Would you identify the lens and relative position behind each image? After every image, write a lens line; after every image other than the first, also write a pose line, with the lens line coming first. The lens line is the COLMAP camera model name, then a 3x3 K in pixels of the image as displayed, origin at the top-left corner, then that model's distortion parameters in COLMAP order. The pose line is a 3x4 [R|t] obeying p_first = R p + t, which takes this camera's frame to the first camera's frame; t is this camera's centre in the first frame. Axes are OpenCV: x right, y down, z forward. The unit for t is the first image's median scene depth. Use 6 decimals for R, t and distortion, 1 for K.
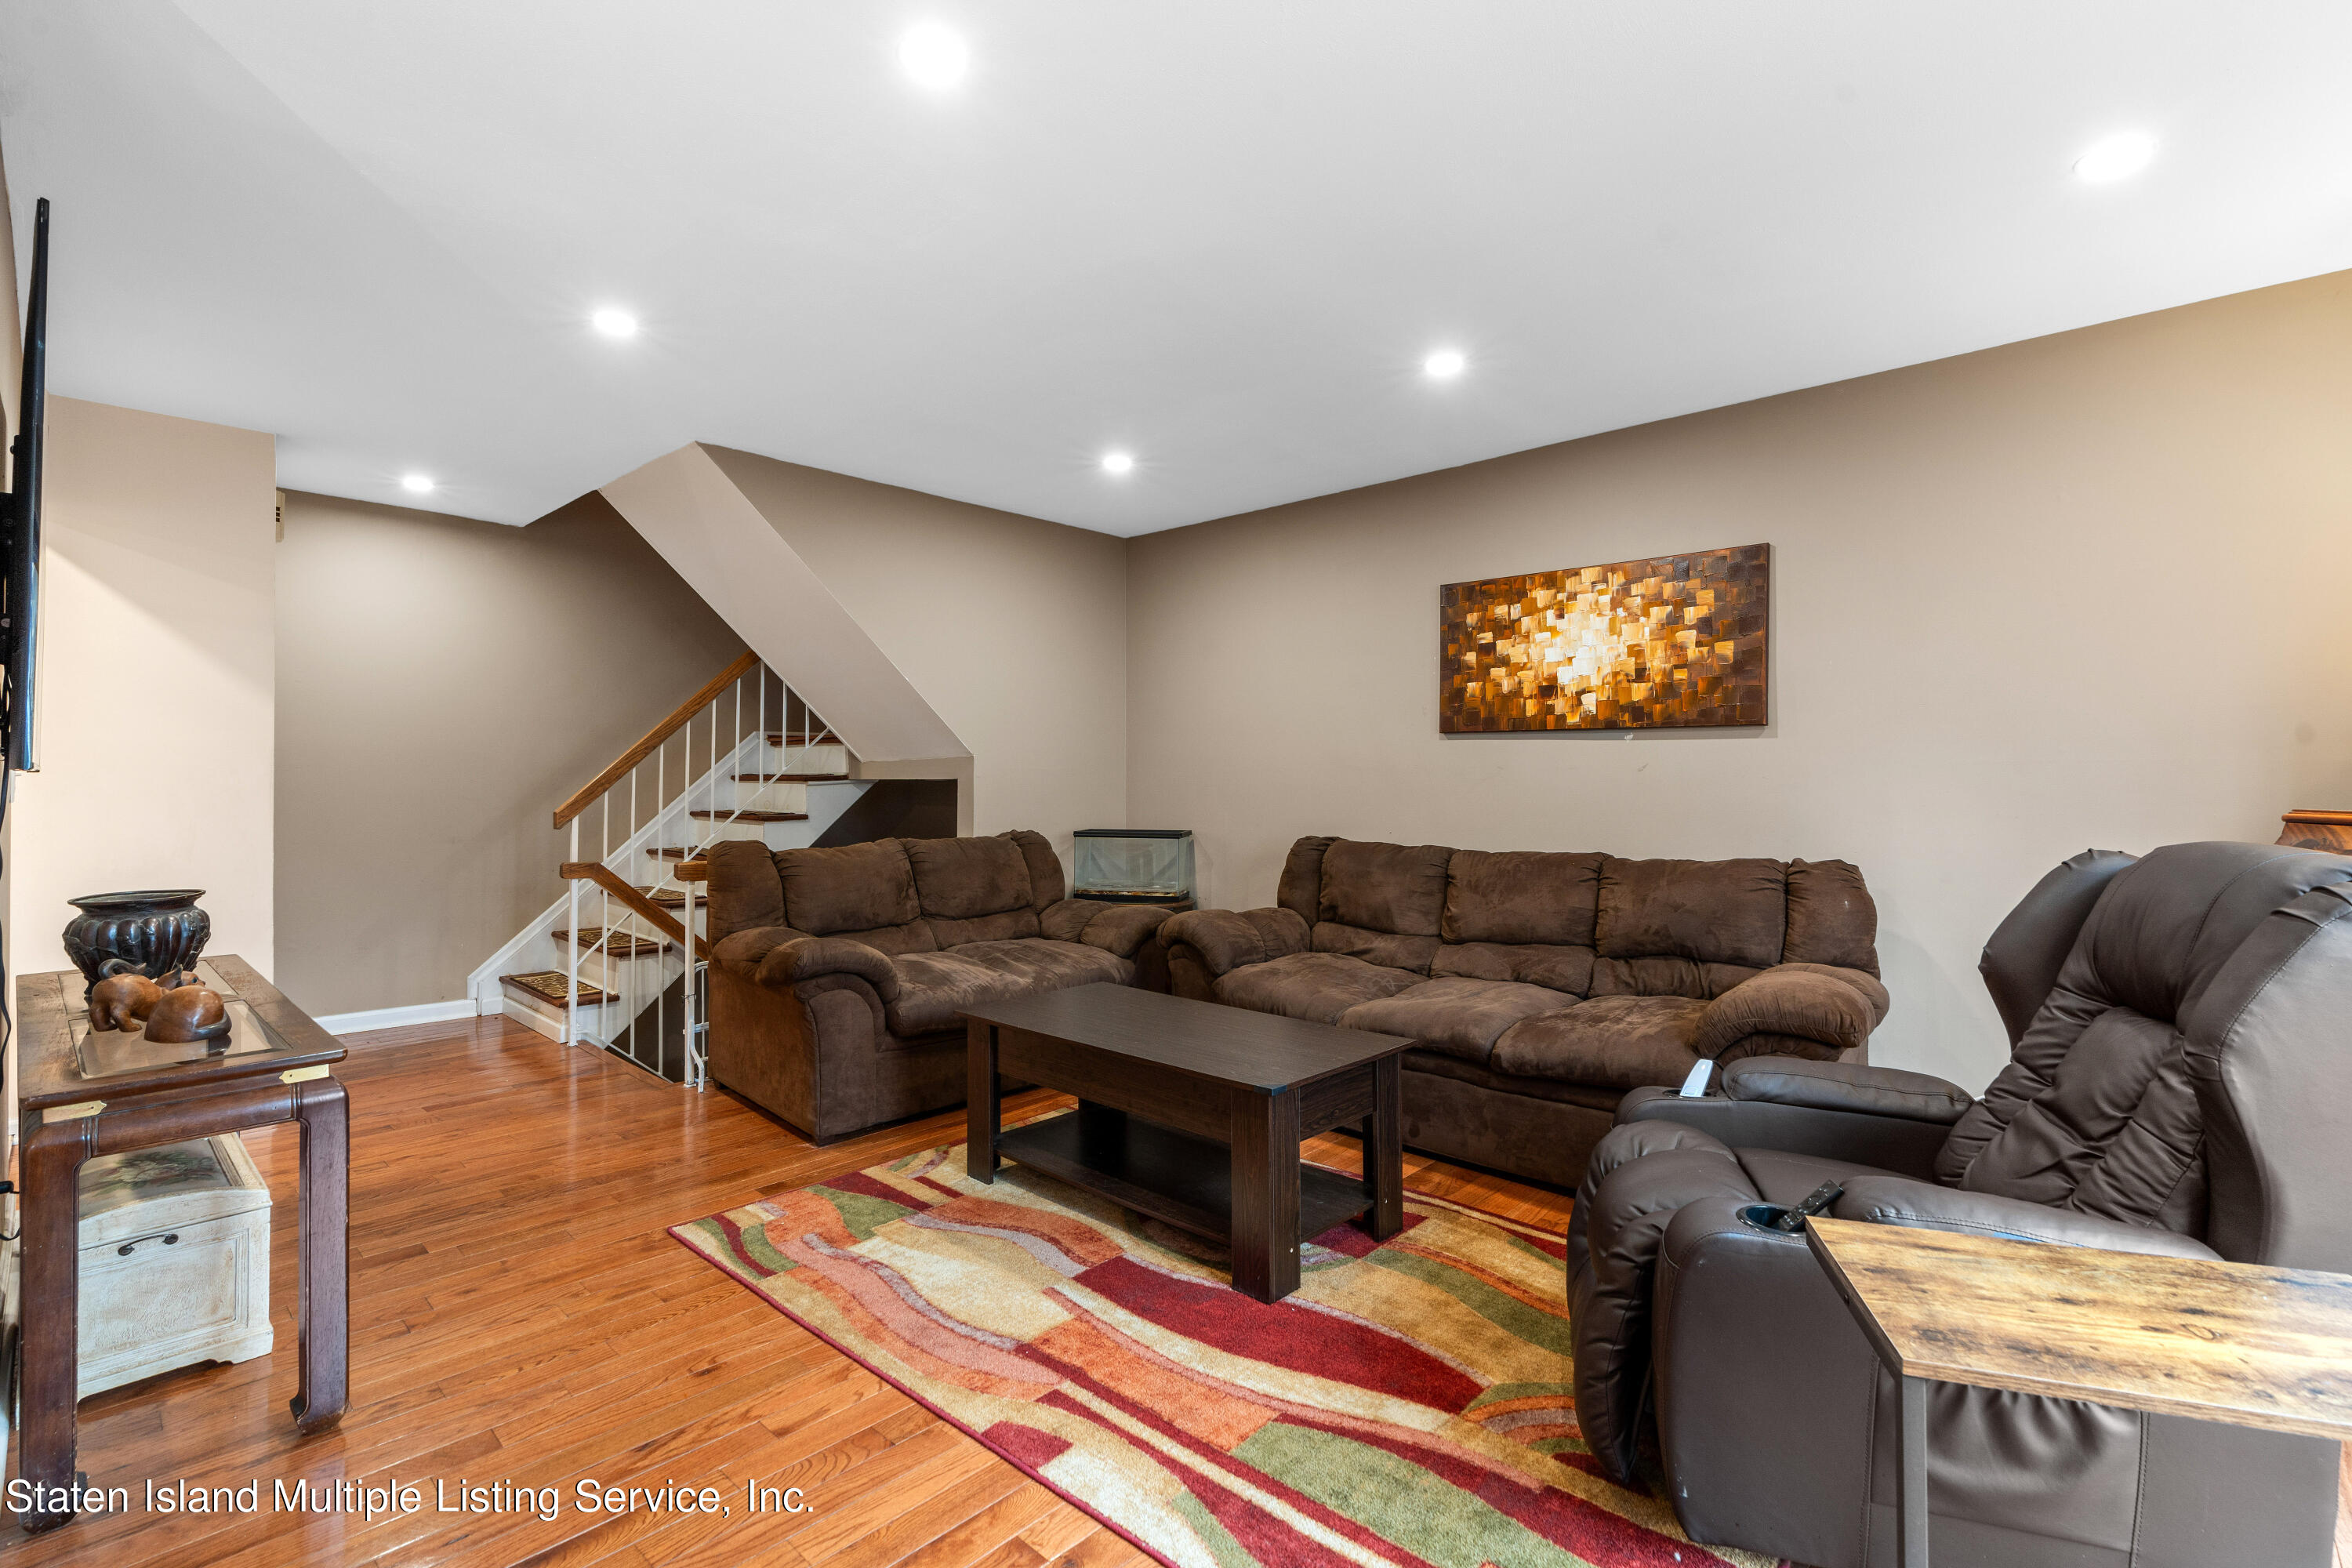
lens RADIAL K [[1056.6, 0, 1166.3], [0, 1056.6, 774.2], [0, 0, 1]] dist [-0.010744, 0.003428]
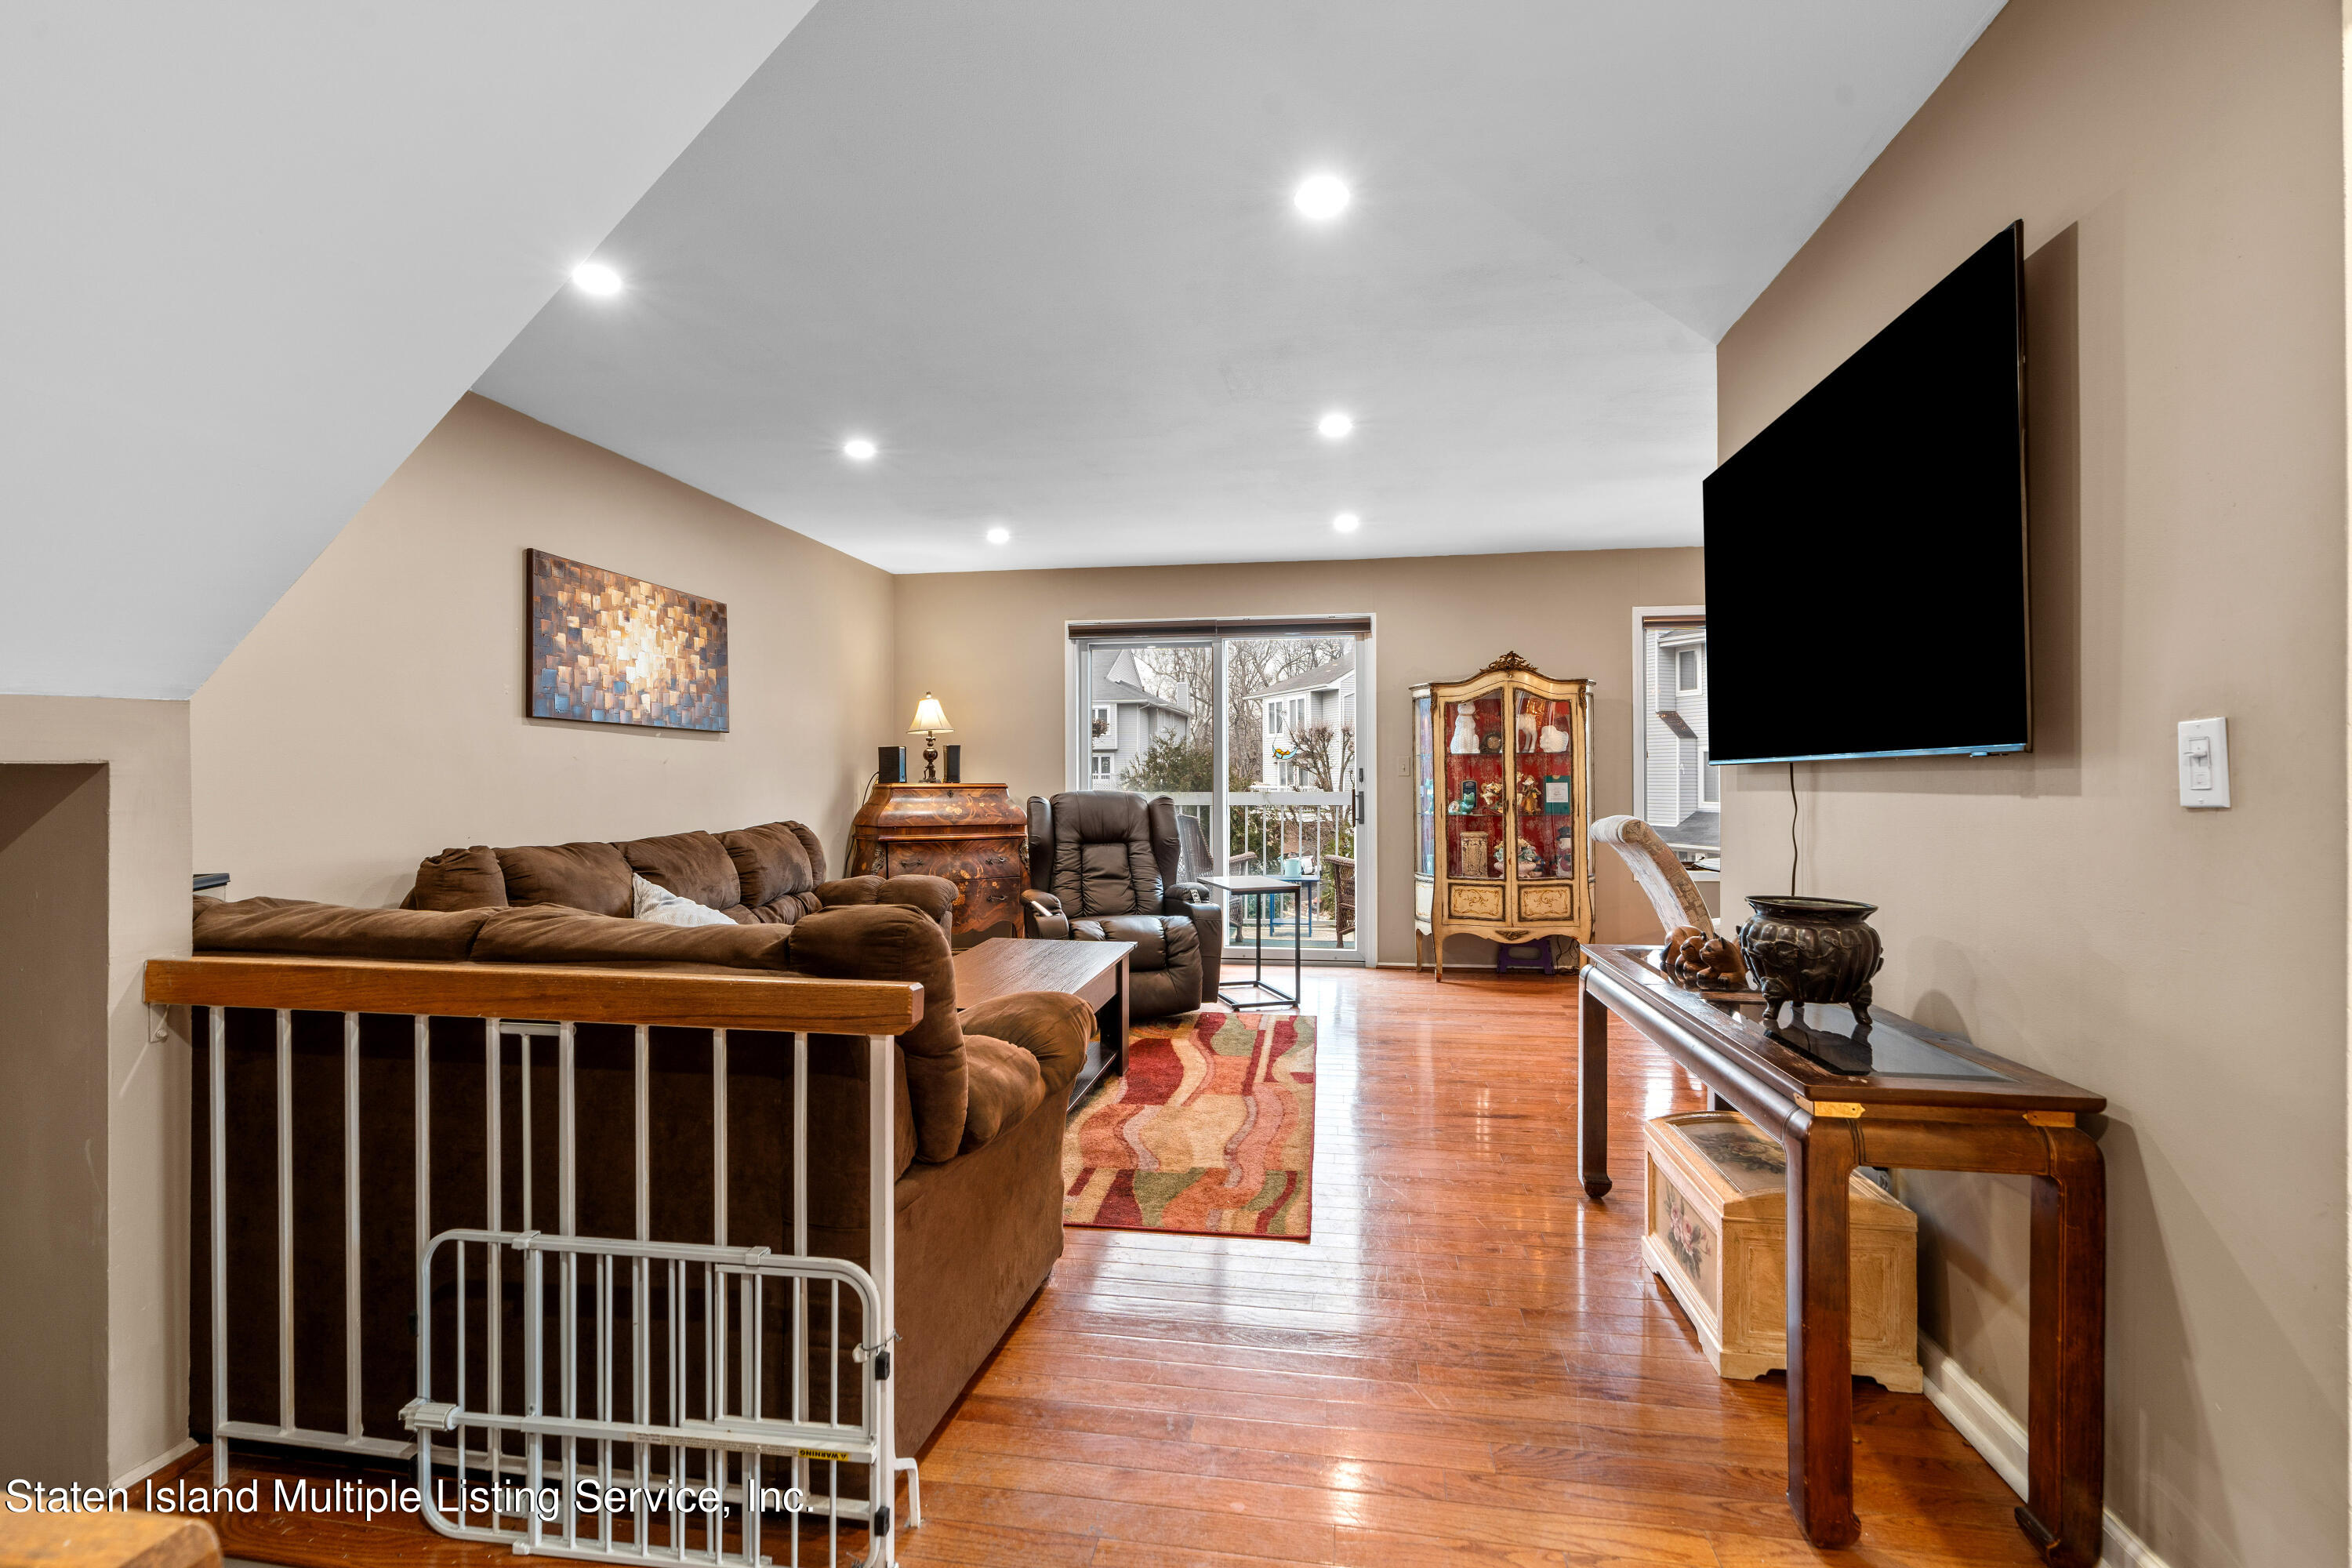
lens RADIAL K [[1056.6, 0, 1176.9], [0, 1056.6, 774.3], [0, 0, 1]] dist [-0.010744, 0.003428]
pose [[-0.561863, -0.000154, 0.827230, -0.884124], [-0.004327, 0.999987, -0.002753, 0.010259], [-0.827219, -0.005126, -0.561856, 1.209920]]
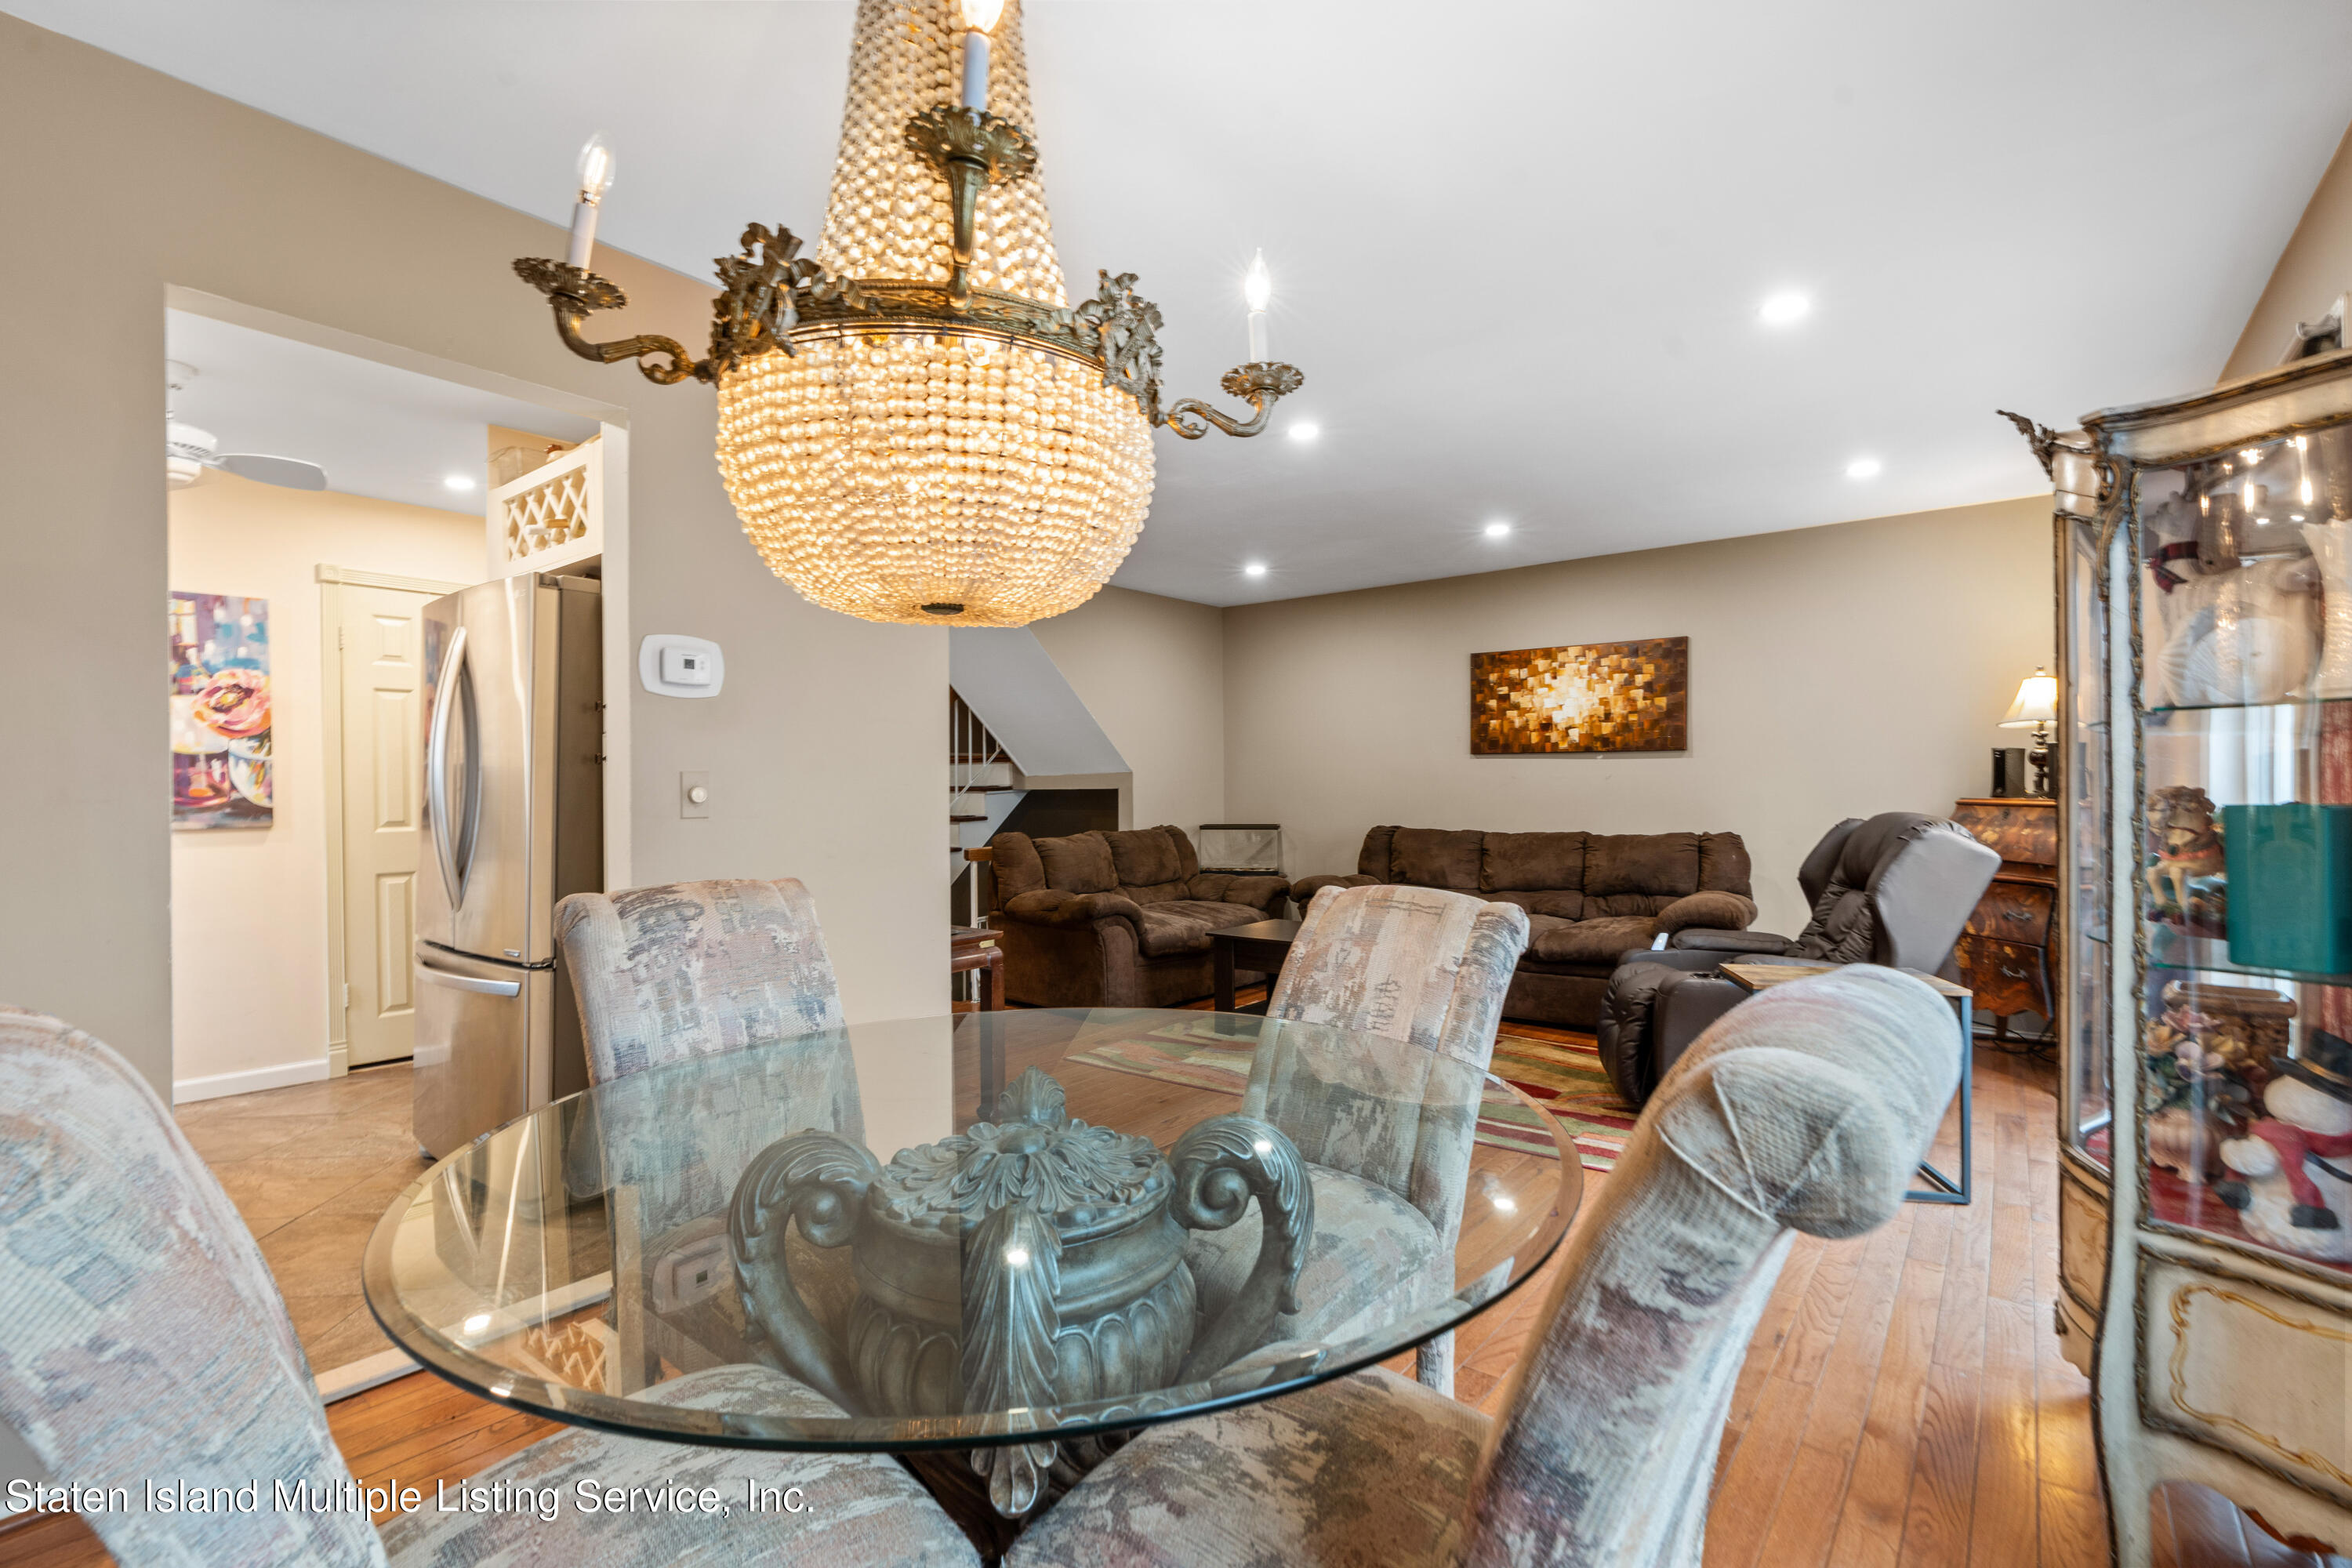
lens RADIAL K [[1056.6, 0, 1171.1], [0, 1056.6, 792.5], [0, 0, 1]] dist [-0.010744, 0.003428]
pose [[0.996491, -0.010021, 0.083095, -0.324132], [0.009026, 0.999883, 0.012342, -0.008479], [-0.083209, -0.011548, 0.996465, -0.501079]]
